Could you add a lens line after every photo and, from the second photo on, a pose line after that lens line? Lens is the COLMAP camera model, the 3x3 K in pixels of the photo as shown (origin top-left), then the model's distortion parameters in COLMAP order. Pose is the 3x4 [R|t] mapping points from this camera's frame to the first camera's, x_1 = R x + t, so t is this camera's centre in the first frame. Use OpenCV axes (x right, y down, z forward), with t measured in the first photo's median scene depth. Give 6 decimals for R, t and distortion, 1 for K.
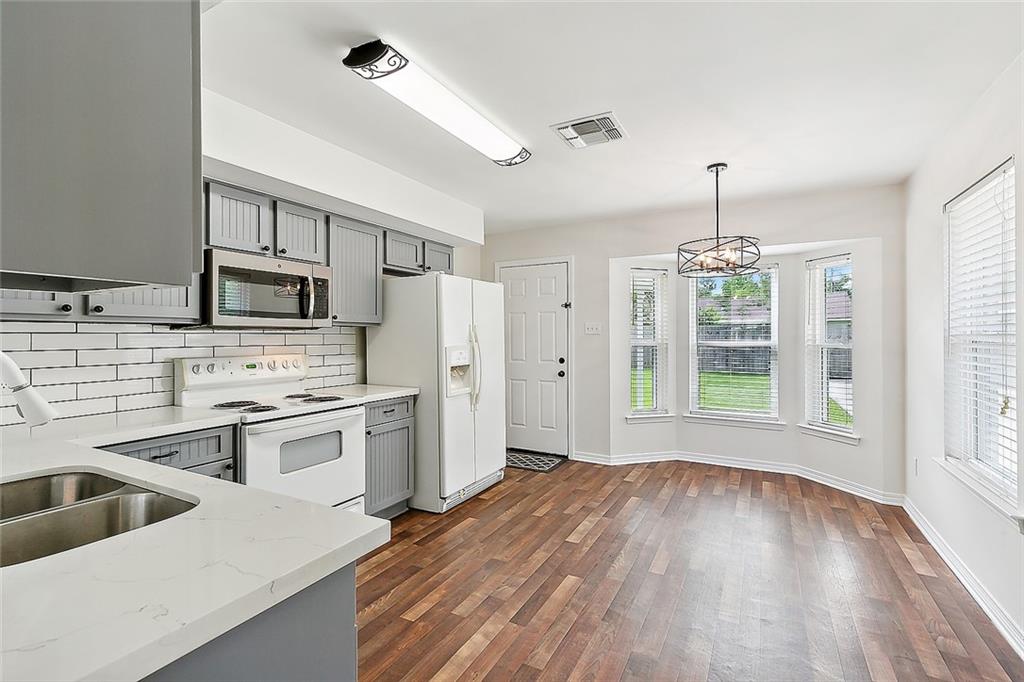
lens RADIAL K [[464.8, 0, 514.0], [0, 464.8, 338.9], [0, 0, 1]] dist [0.003639, 0.000006]
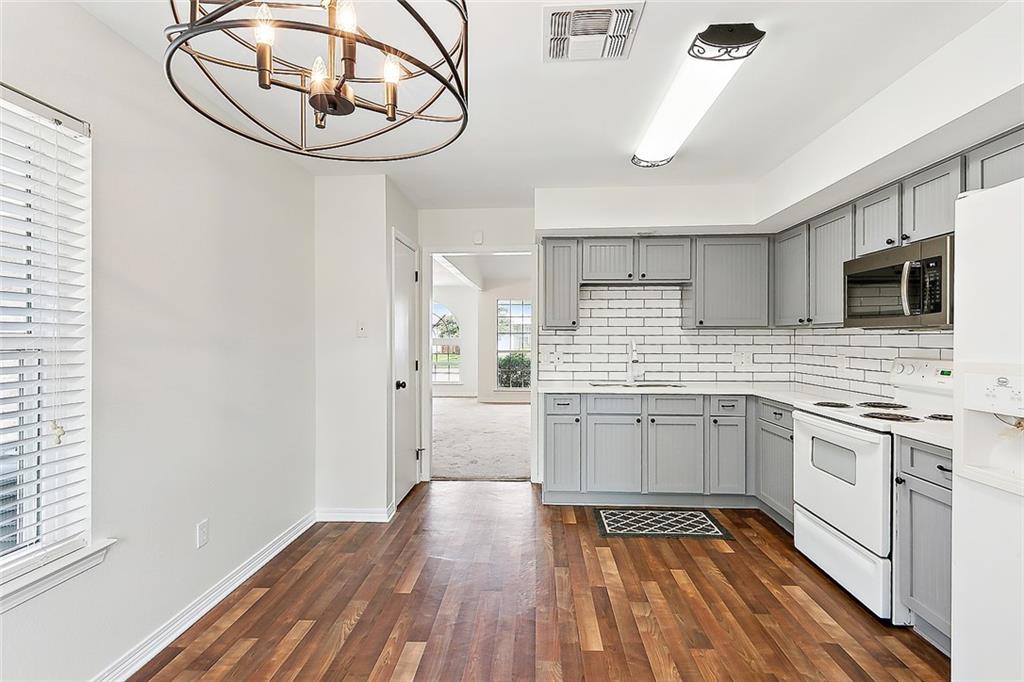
lens RADIAL K [[464.8, 0, 512.6], [0, 464.8, 336.3], [0, 0, 1]] dist [0.003639, 0.000006]
pose [[-0.902143, -0.000481, -0.431438, 0.596740], [-0.004773, 0.999949, 0.008866, -0.013187], [0.431412, 0.010058, -0.902099, 1.667724]]
